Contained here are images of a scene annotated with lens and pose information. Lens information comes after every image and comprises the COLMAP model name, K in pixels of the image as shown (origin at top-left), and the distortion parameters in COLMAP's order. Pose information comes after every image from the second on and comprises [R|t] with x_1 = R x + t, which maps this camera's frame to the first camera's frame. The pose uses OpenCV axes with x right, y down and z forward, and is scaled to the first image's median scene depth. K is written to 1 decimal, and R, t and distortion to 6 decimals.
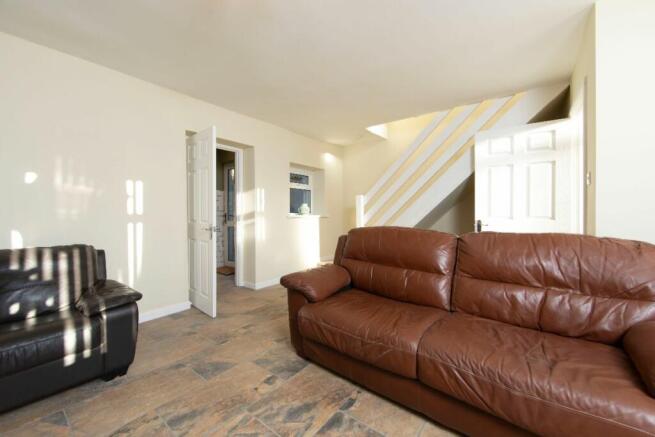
lens RADIAL K [[260.6, 0, 330.6], [0, 260.6, 216.5], [0, 0, 1]] dist [-0.001241, 0.000002]
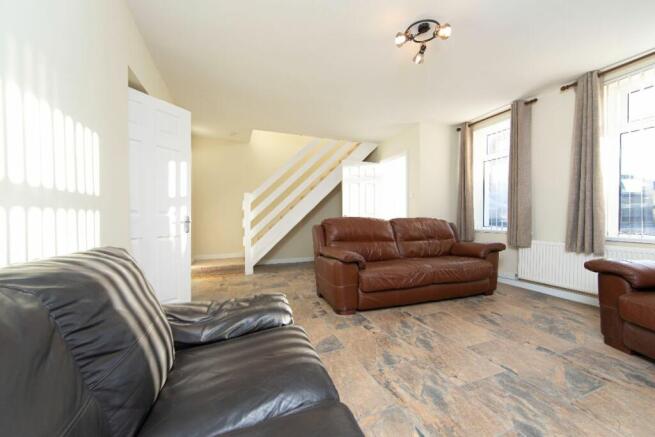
lens RADIAL K [[258.0, 0, 330.1], [0, 258.0, 220.4], [0, 0, 1]] dist [-0.002673, -0.000425]
pose [[0.510534, -0.002630, 0.859854, -1.434534], [0.009972, 0.999946, -0.002863, 0.083970], [-0.859800, 0.010036, 0.510532, 0.481870]]
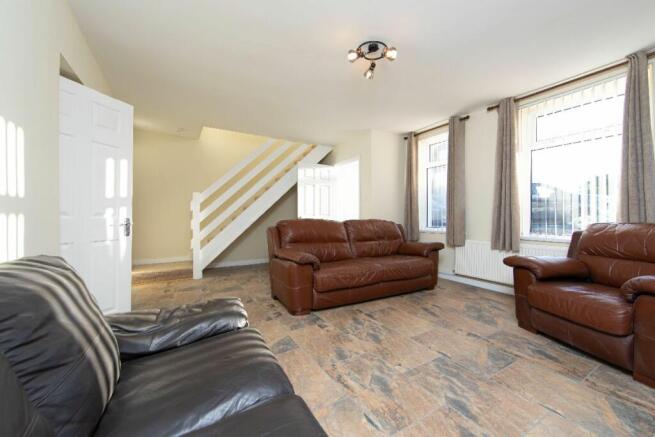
lens RADIAL K [[260.6, 0, 330.6], [0, 260.6, 216.5], [0, 0, 1]] dist [-0.001241, 0.000002]
pose [[0.354266, 0.011052, 0.935079, -1.483194], [0.008039, 0.999857, -0.014863, 0.069583], [-0.935110, 0.012782, 0.354126, 0.456126]]
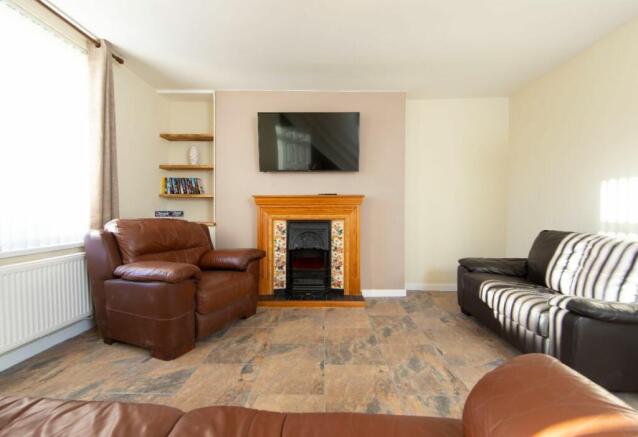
lens RADIAL K [[281.5, 0, 319.0], [0, 281.5, 218.5], [0, 0, 1]] dist [-0.000349, 0.000025]
pose [[-0.807036, 0.018438, -0.590215, 0.352212], [-0.007511, 0.999111, 0.041482, 0.020650], [0.590455, 0.037910, -0.806180, 1.256591]]
